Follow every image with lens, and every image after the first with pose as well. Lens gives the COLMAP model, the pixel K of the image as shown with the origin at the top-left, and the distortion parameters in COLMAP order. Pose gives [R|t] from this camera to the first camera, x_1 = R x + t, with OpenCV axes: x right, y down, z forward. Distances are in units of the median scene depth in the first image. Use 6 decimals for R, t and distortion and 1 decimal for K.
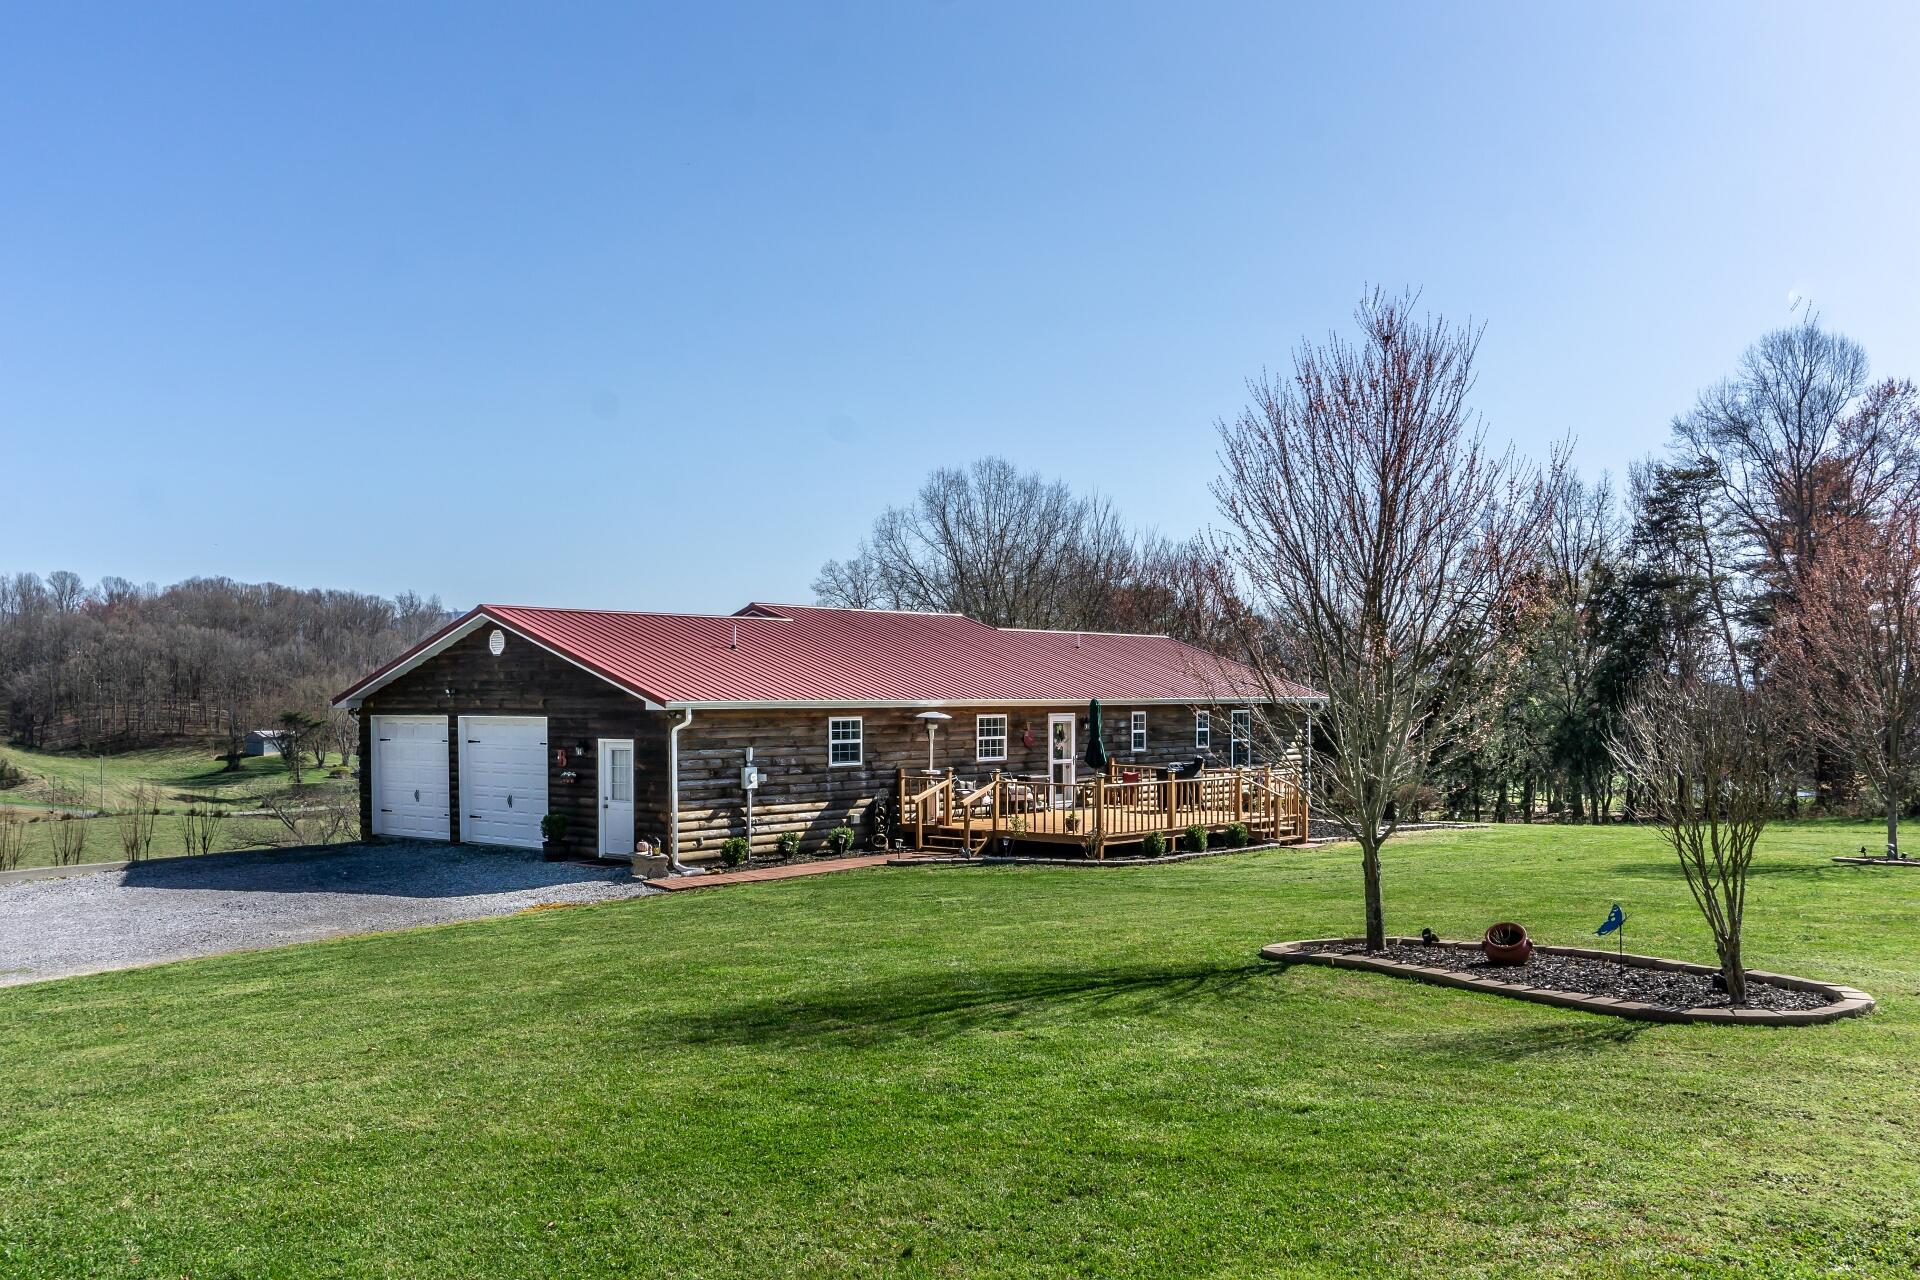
lens RADIAL K [[1699.5, 0, 980.0], [0, 1699.5, 639.5], [0, 0, 1]] dist [-0.002419, 0.023551]
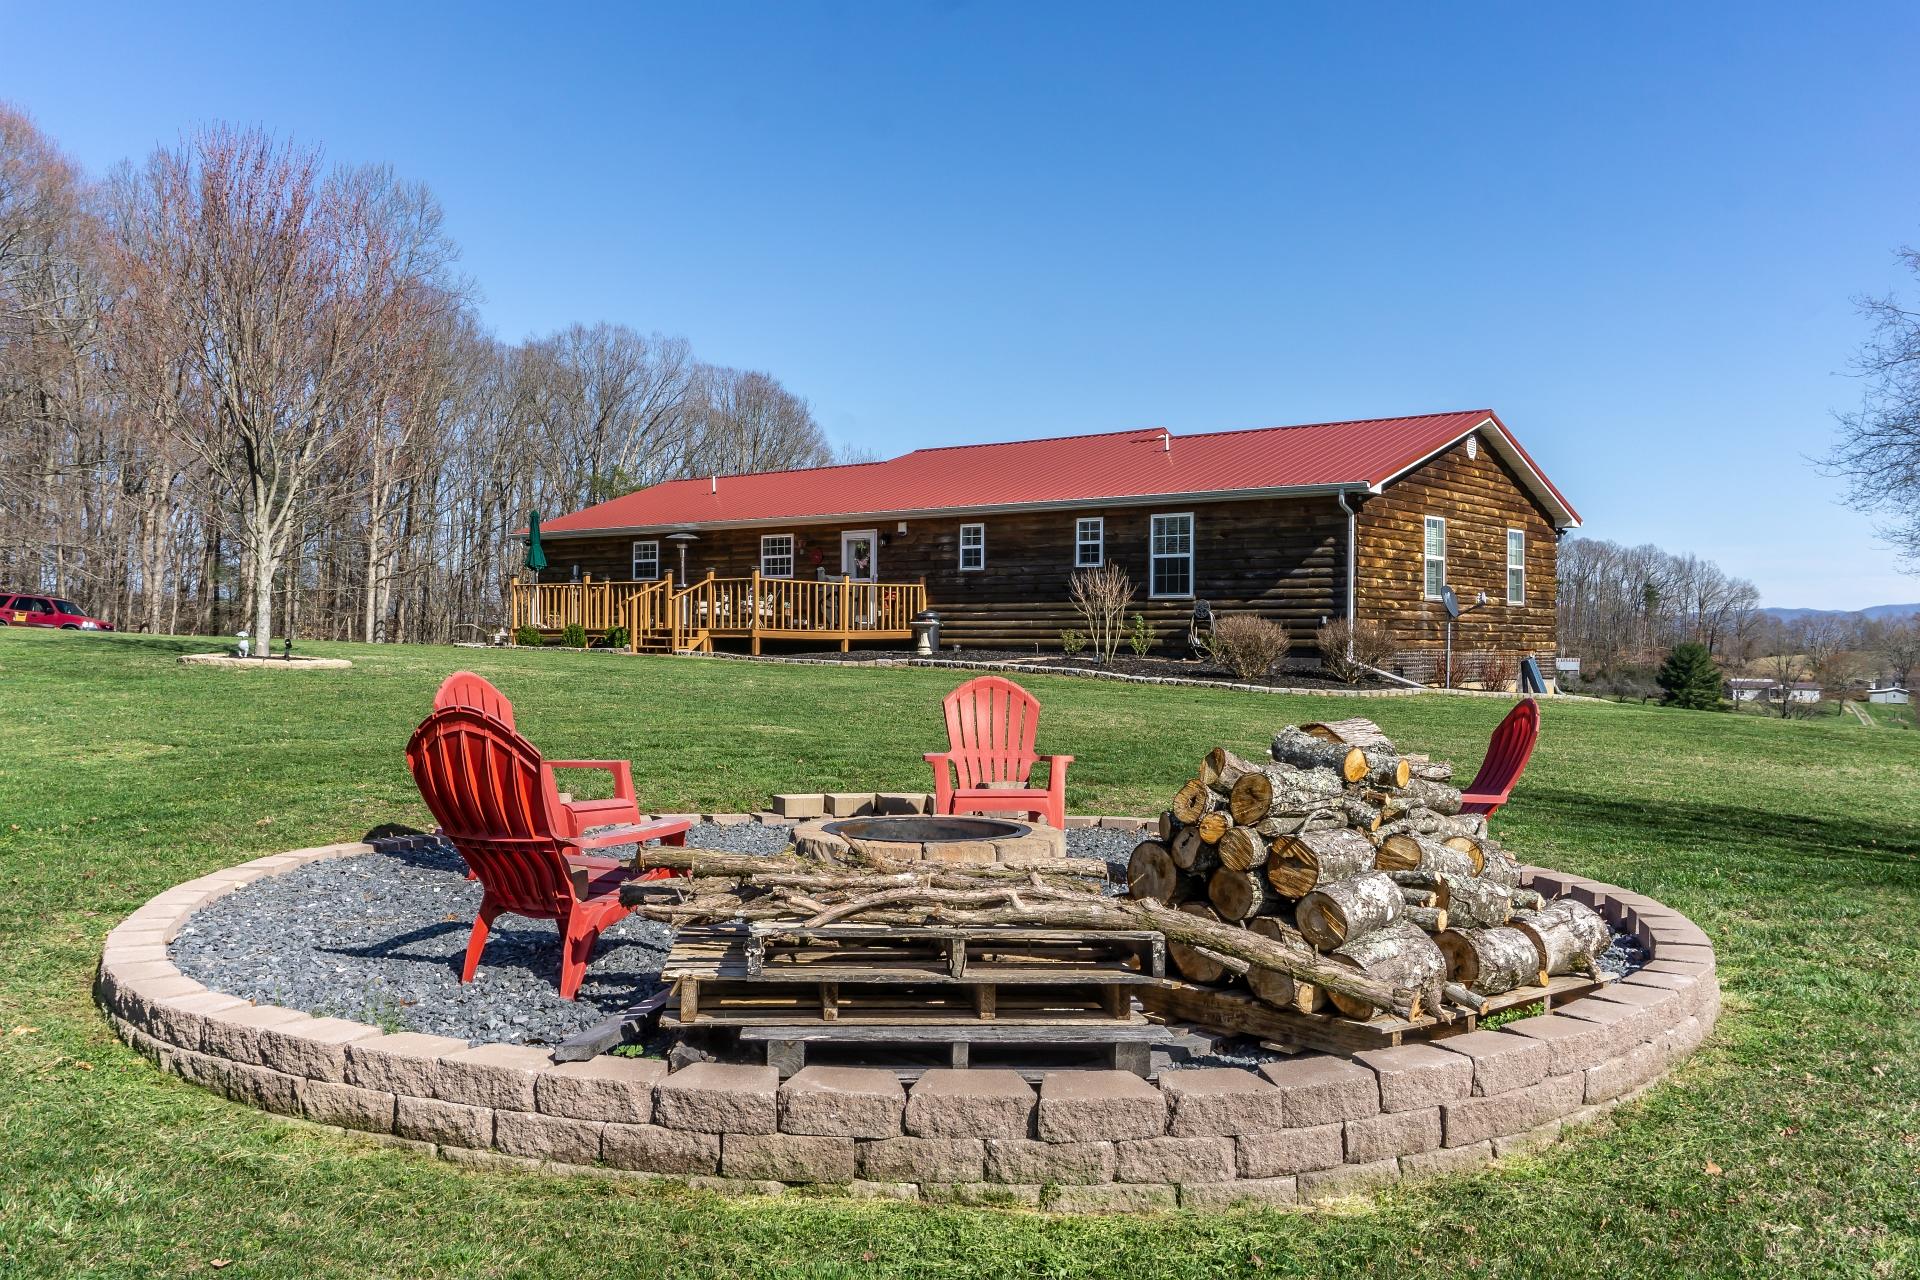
lens RADIAL K [[1699.5, 0, 975.2], [0, 1699.5, 637.9], [0, 0, 1]] dist [-0.002419, 0.023551]
pose [[0.009089, -0.003441, -0.999953, 1.134556], [0.026831, 0.999635, -0.003196, 0.122897], [0.999599, -0.026801, 0.009178, 1.193076]]
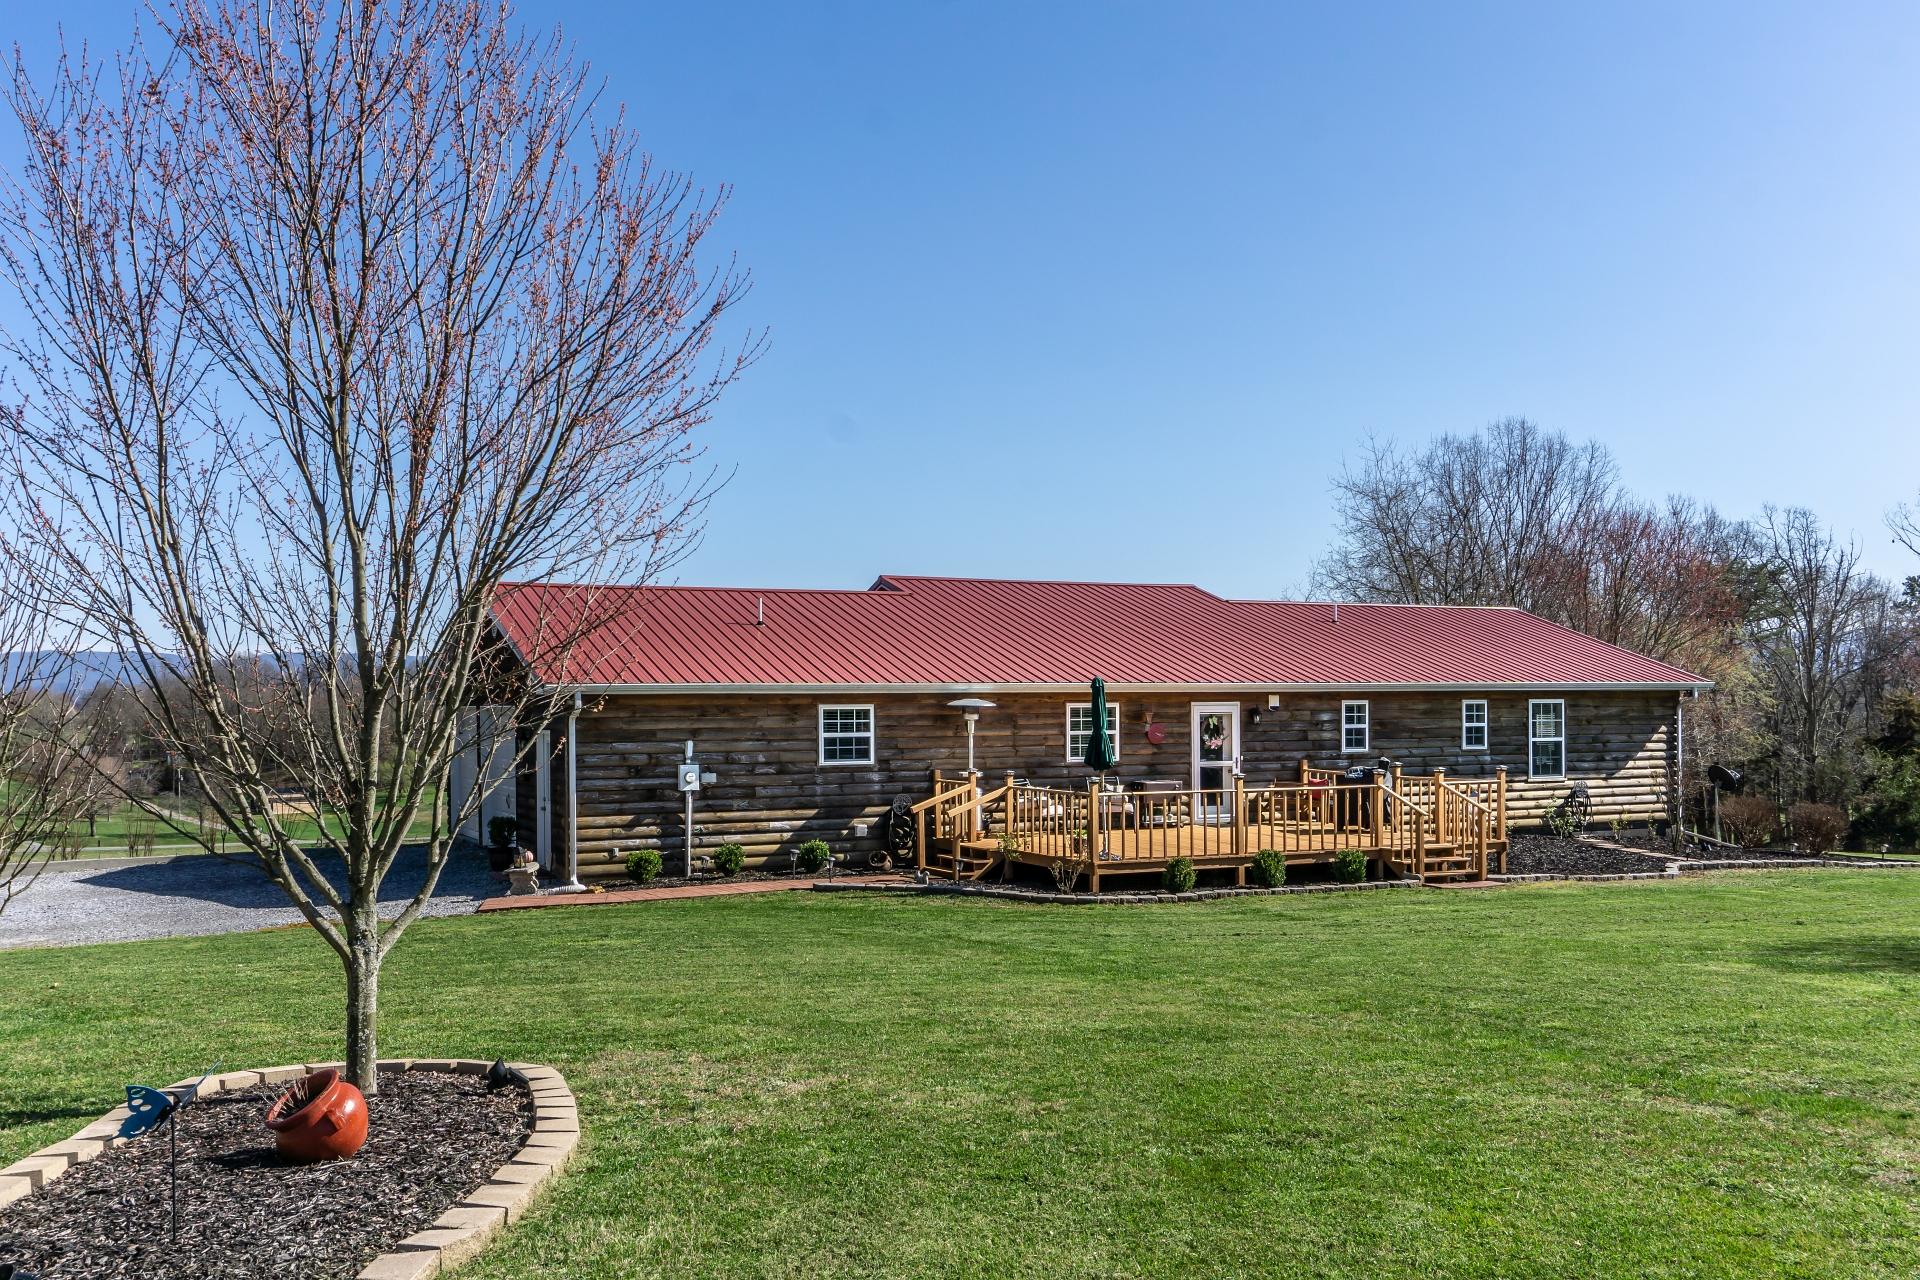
lens RADIAL K [[1699.5, 0, 971.5], [0, 1699.5, 655.7], [0, 0, 1]] dist [-0.002419, 0.023551]
pose [[0.914234, -0.017158, -0.404822, 0.295829], [0.019137, 0.999817, 0.000842, 0.021973], [0.404734, -0.008517, 0.914395, 0.274583]]
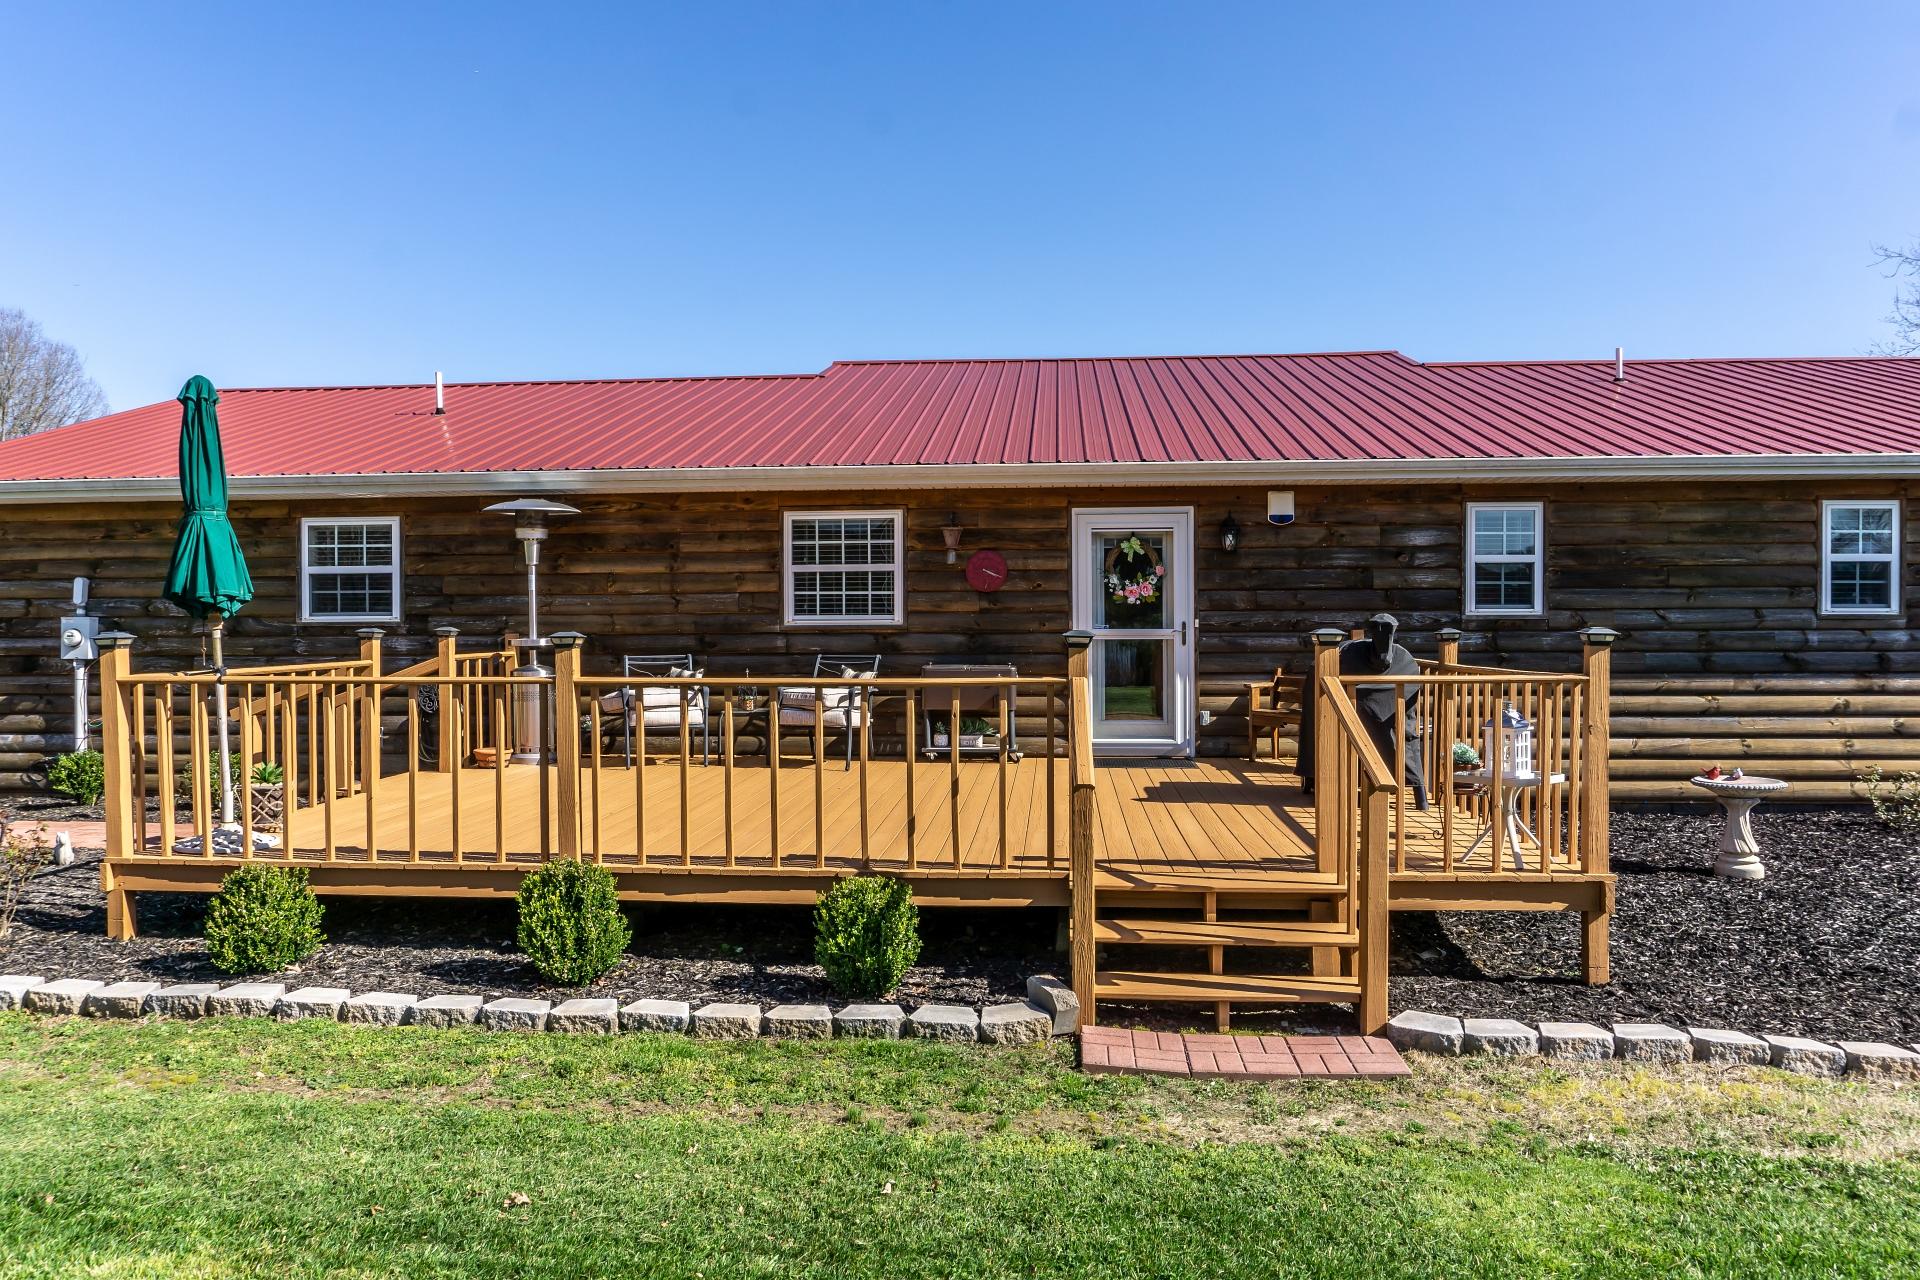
lens RADIAL K [[1288.7, 0, 967.9], [0, 1288.7, 641.8], [0, 0, 1]] dist [-0.018109, -0.008695]
pose [[0.572540, 0.010655, -0.819808, 0.297179], [0.030210, 0.998962, 0.034082, 0.070564], [0.819320, -0.044280, 0.571624, 0.910096]]
